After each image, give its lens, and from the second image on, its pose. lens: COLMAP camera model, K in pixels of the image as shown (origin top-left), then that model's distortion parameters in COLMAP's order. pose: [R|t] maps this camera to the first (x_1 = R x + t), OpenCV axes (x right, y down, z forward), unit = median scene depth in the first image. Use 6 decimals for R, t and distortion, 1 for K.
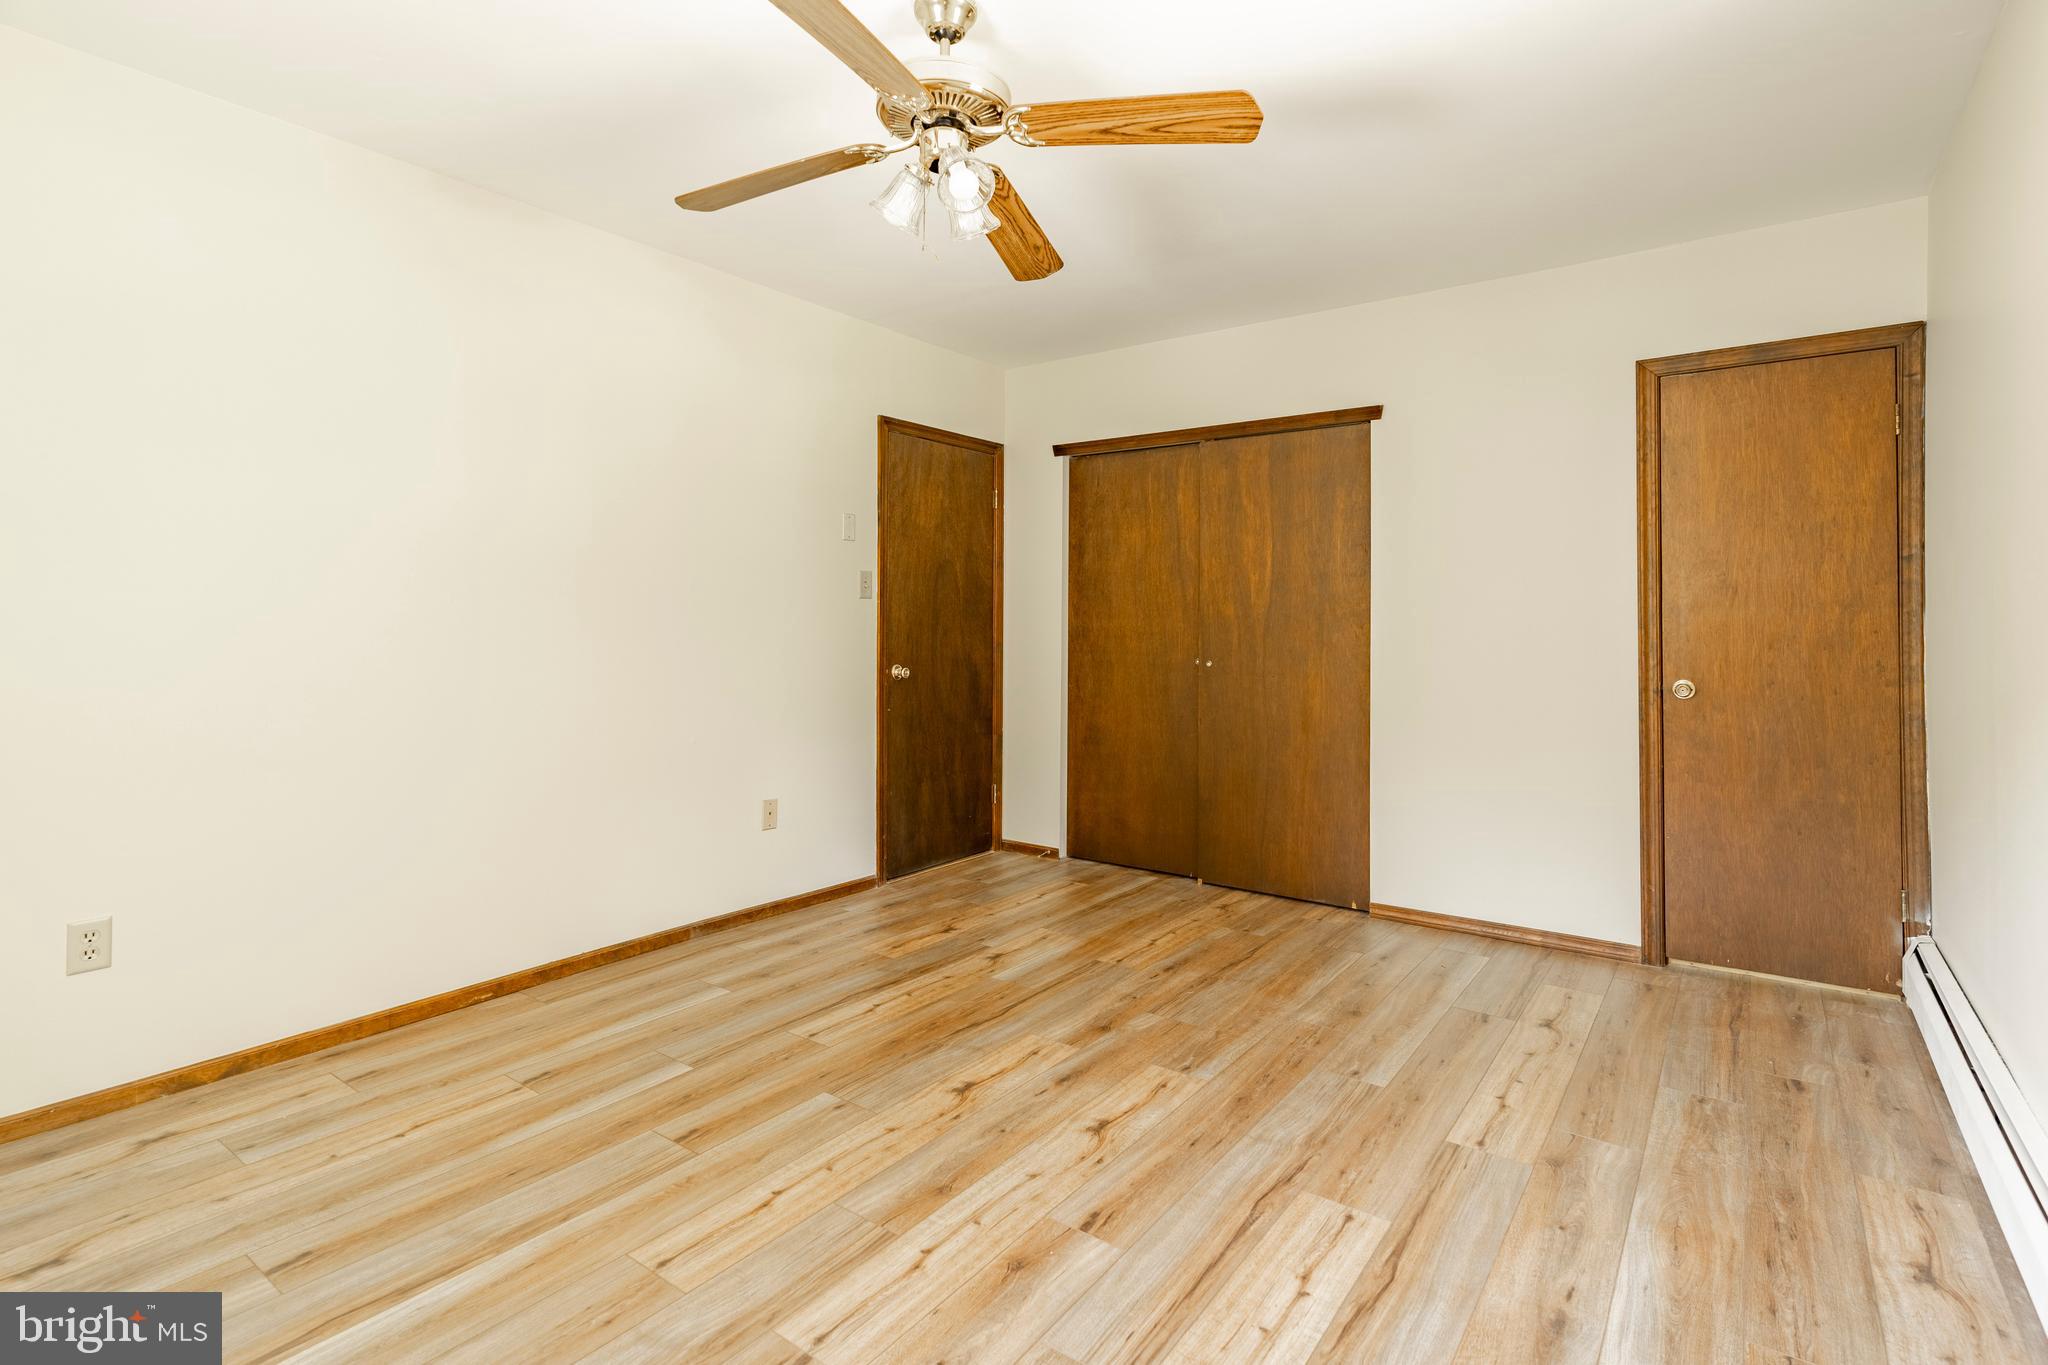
lens RADIAL K [[988.6, 0, 1030.9], [0, 988.6, 620.9], [0, 0, 1]] dist [-0.000677, -0.000382]
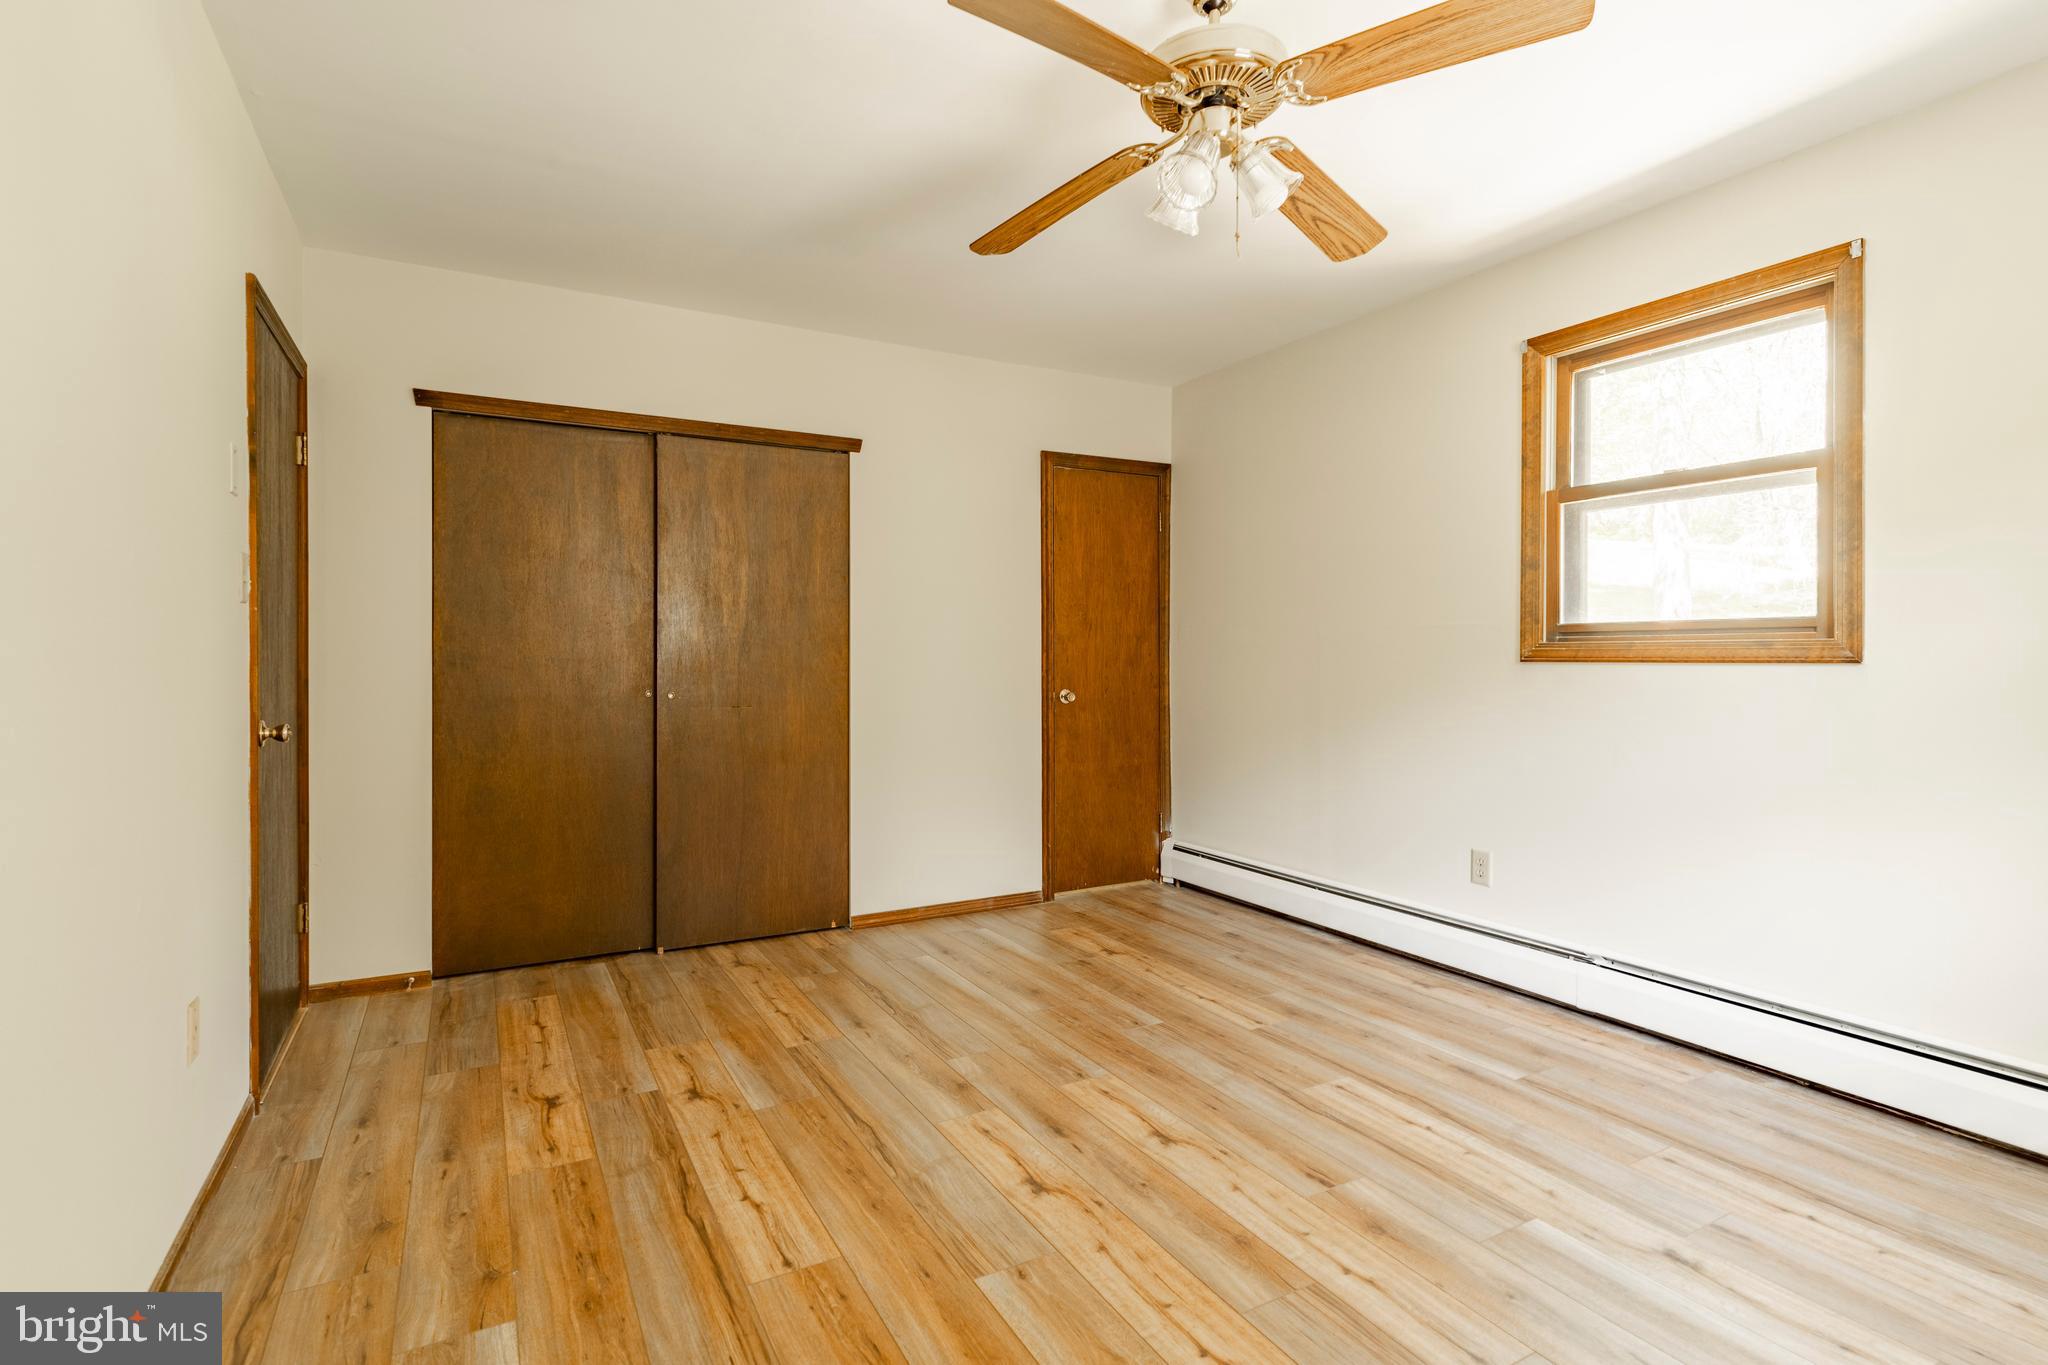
lens RADIAL K [[988.6, 0, 1023.9], [0, 988.6, 670.7], [0, 0, 1]] dist [-0.000677, -0.000382]
pose [[0.419870, -0.019556, 0.907374, -0.743546], [-0.003163, 0.999730, 0.023010, 0.001674], [-0.907579, -0.012531, 0.419695, 0.571999]]
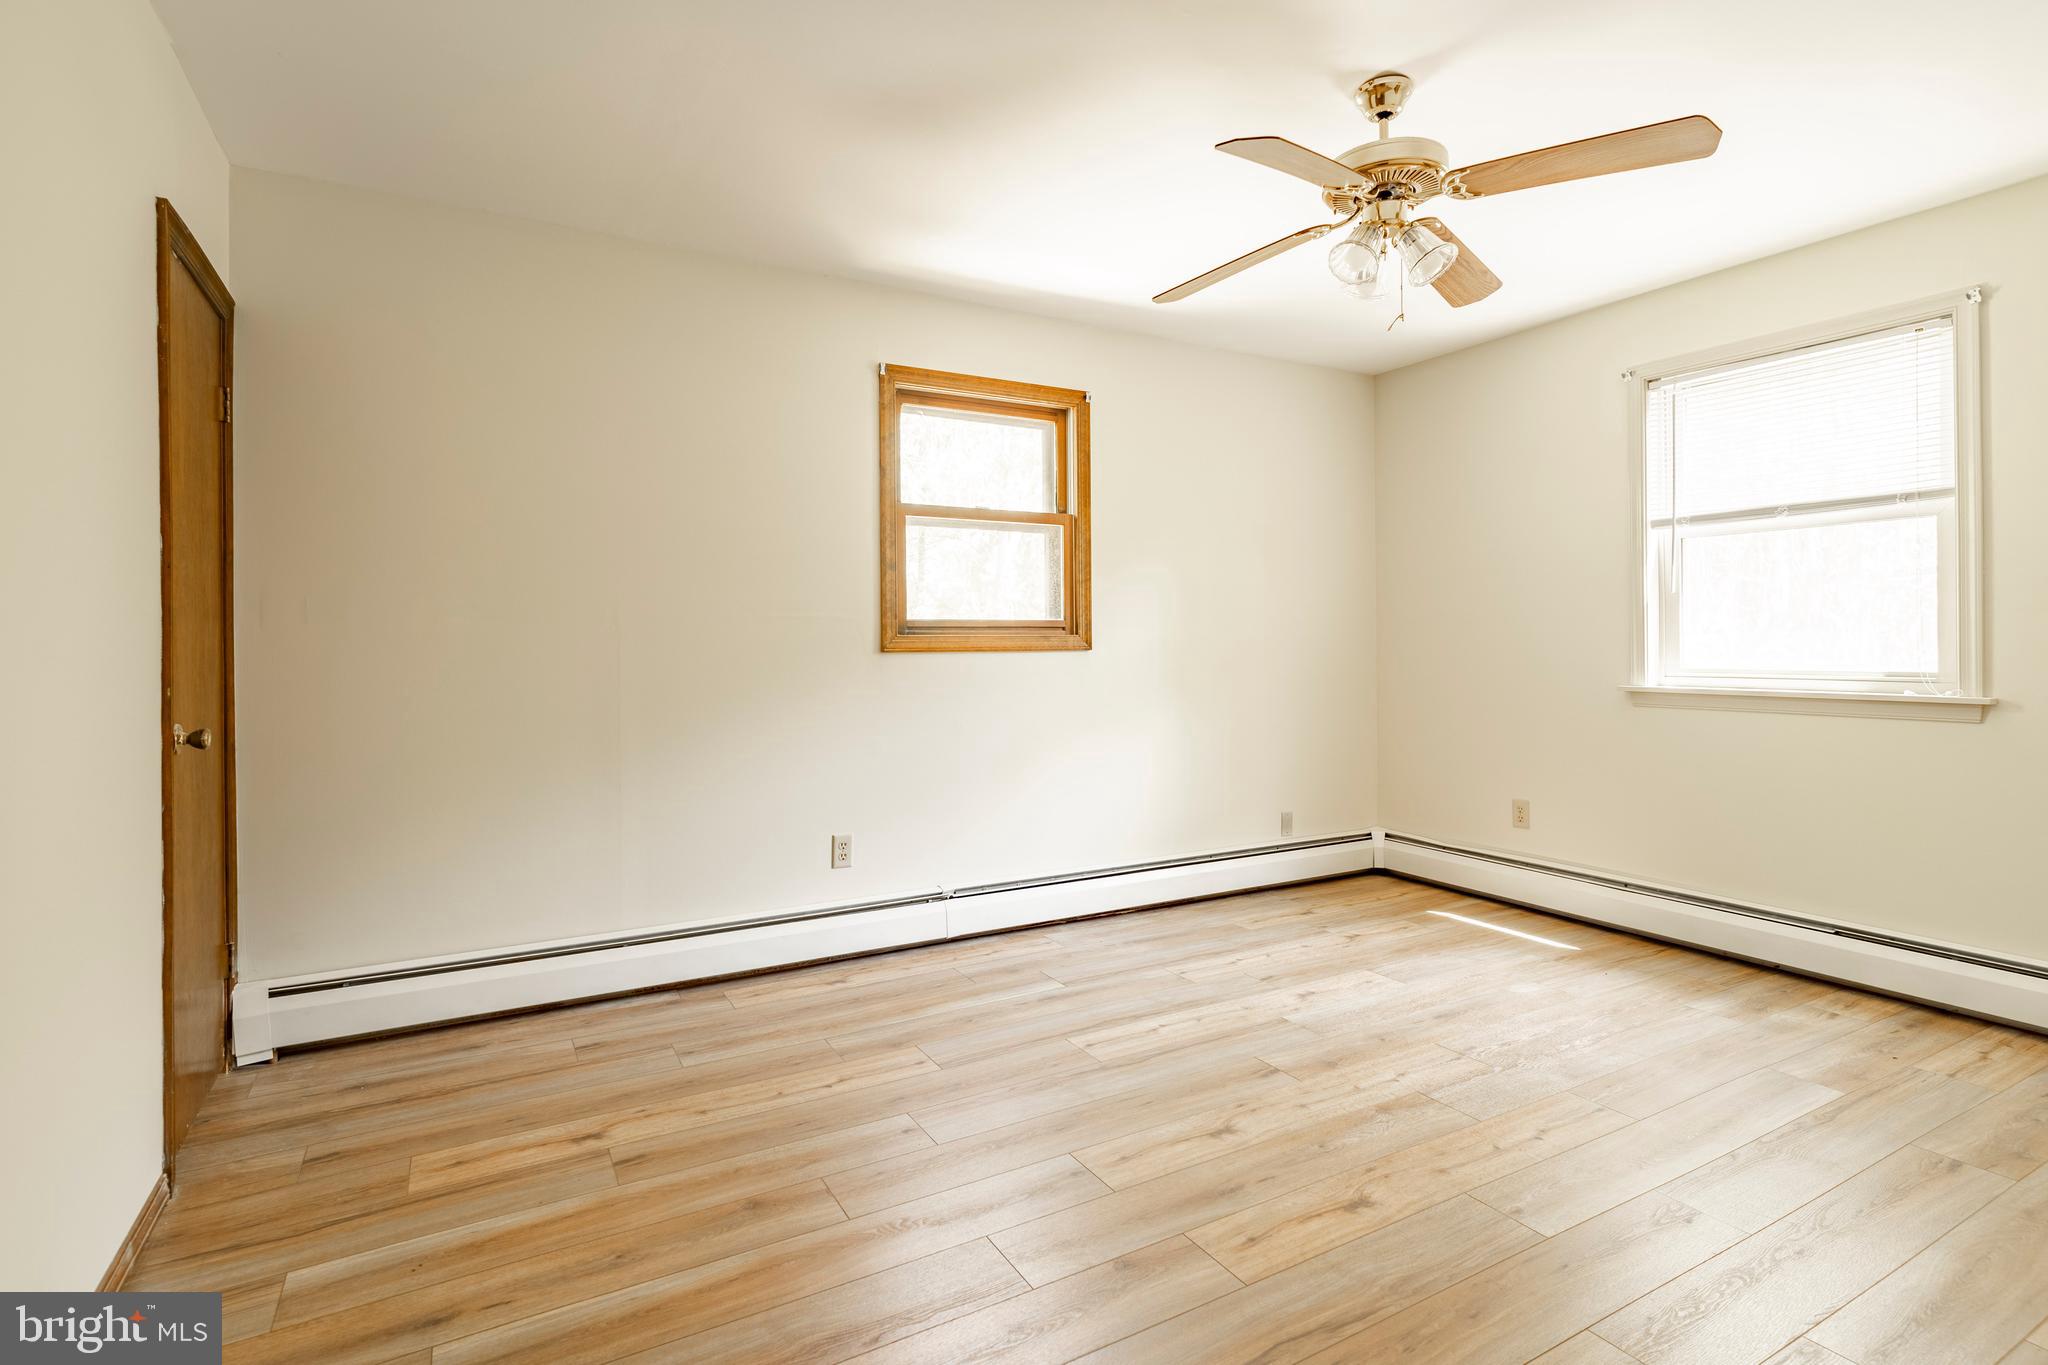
lens RADIAL K [[988.6, 0, 1018.8], [0, 988.6, 643.9], [0, 0, 1]] dist [-0.000677, -0.000382]
pose [[-0.908341, -0.001219, 0.418228, -0.134908], [-0.002565, 0.999993, -0.002657, 0.007988], [-0.418222, -0.003487, -0.908338, 1.638020]]
